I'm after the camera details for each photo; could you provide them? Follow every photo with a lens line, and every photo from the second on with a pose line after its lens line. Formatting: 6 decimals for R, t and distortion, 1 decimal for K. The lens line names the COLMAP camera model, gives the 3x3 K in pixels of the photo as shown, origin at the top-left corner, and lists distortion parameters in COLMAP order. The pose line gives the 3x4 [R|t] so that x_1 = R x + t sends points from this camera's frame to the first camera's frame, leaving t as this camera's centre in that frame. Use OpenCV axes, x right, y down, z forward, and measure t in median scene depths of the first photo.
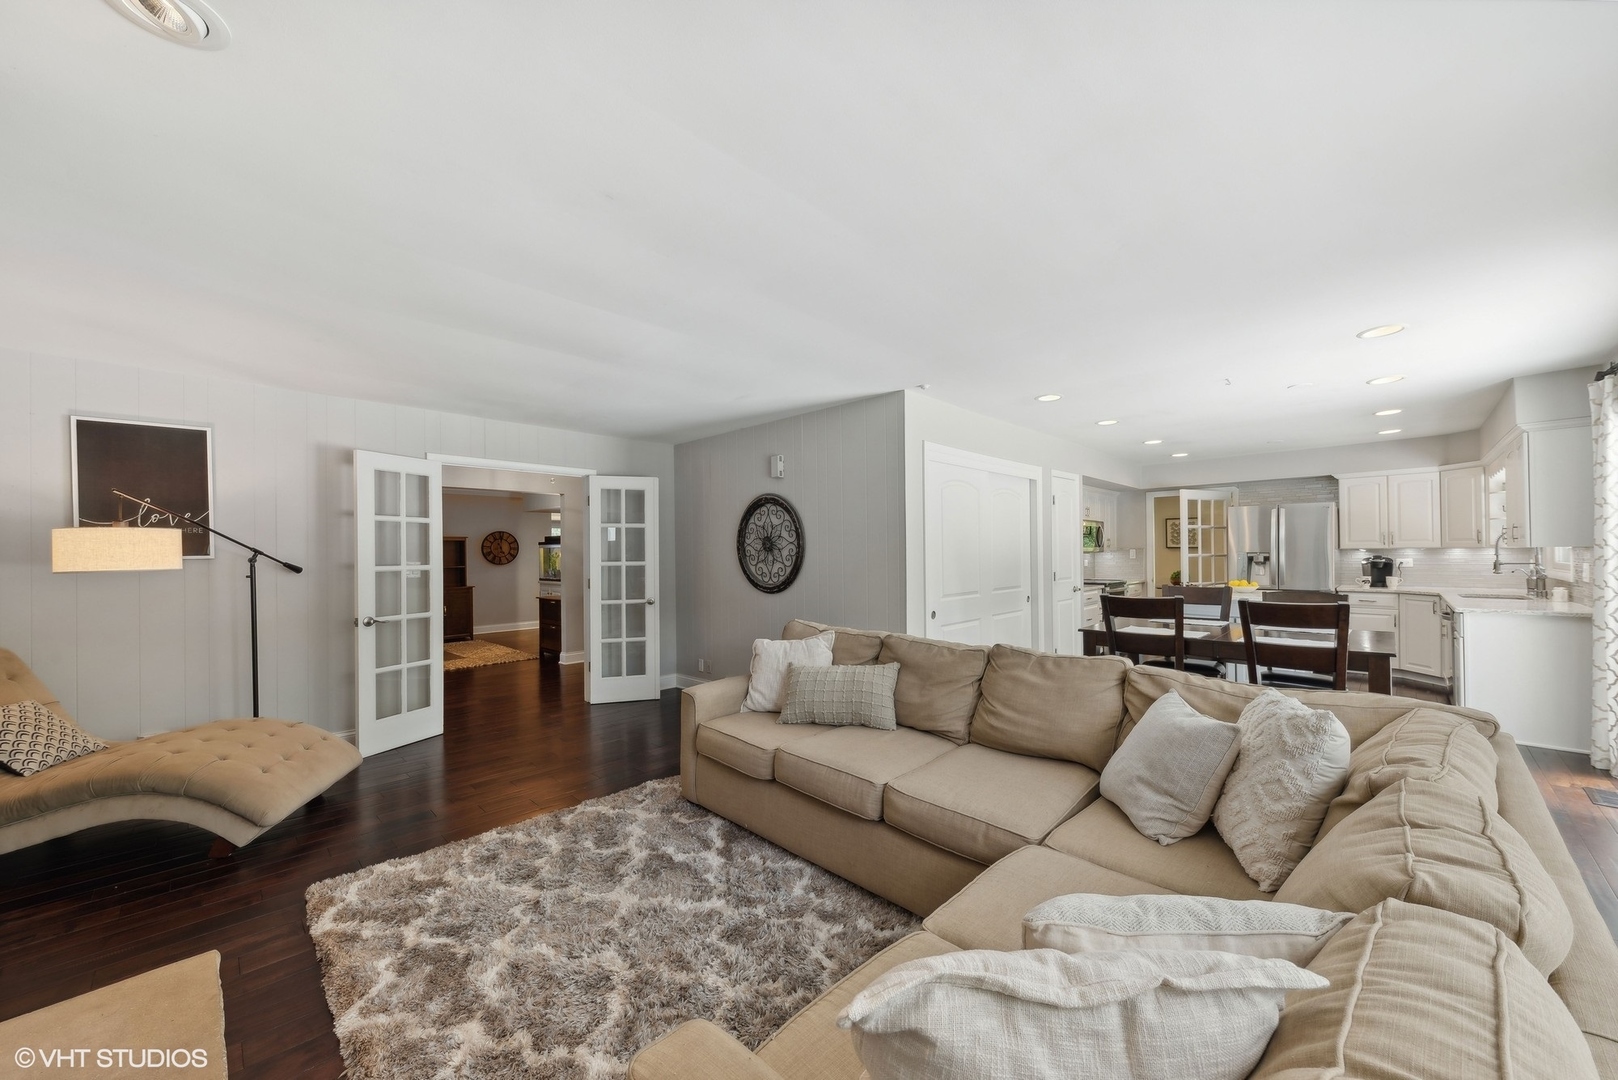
lens RADIAL K [[596.5, 0, 809.0], [0, 596.5, 540.0], [0, 0, 1]] dist [0.000301, 0.000023]
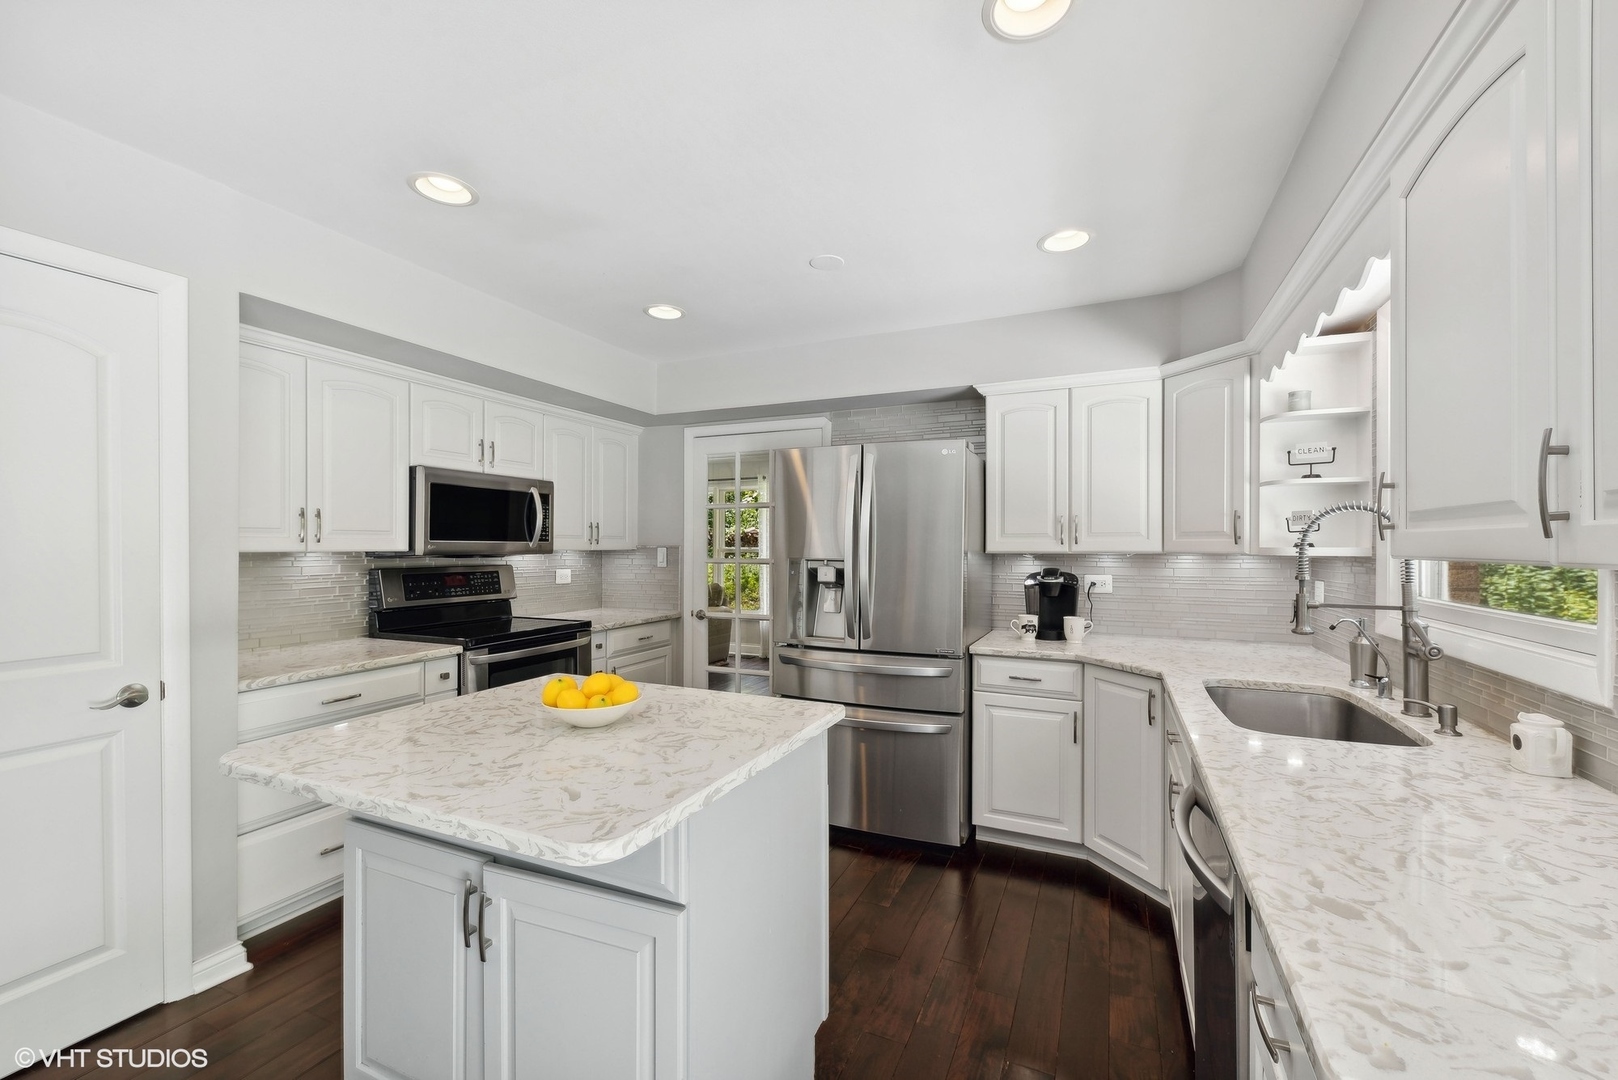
lens RADIAL K [[670.9, 0, 809.0], [0, 670.9, 540.0], [0, 0, 1]] dist [-0.000310, -0.000014]
pose [[0.935533, 0.011063, 0.353066, 0.610312], [-0.015417, 0.999836, 0.009521, 0.002585], [-0.352903, -0.014351, 0.935550, 0.598529]]
